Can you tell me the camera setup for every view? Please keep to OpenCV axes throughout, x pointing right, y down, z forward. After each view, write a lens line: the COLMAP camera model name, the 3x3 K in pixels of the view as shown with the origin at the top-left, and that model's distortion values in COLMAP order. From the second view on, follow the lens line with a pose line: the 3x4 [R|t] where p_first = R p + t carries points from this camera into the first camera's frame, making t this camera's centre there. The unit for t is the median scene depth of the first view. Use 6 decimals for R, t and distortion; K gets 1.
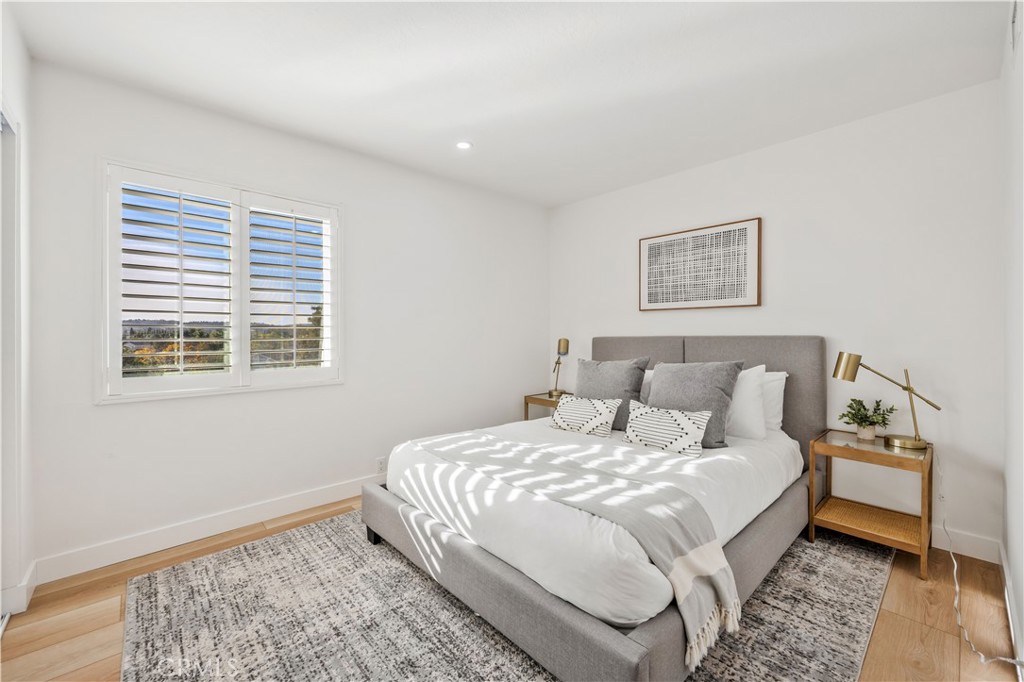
lens RADIAL K [[418.6, 0, 512.0], [0, 418.6, 341.0], [0, 0, 1]] dist [0.006938, 0.000139]
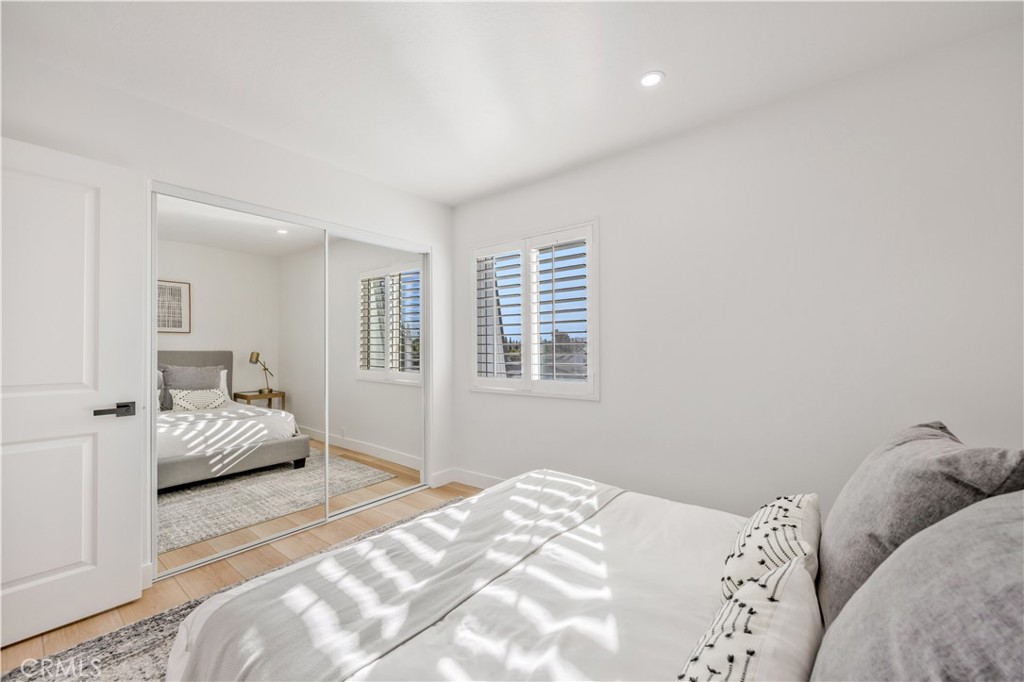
lens RADIAL K [[418.6, 0, 512.0], [0, 418.6, 341.0], [0, 0, 1]] dist [0.006938, 0.000139]
pose [[0.118192, -0.022894, -0.992727, 0.680712], [-0.020260, 0.999470, -0.025461, -0.010214], [0.992784, 0.023122, 0.117666, 0.883580]]
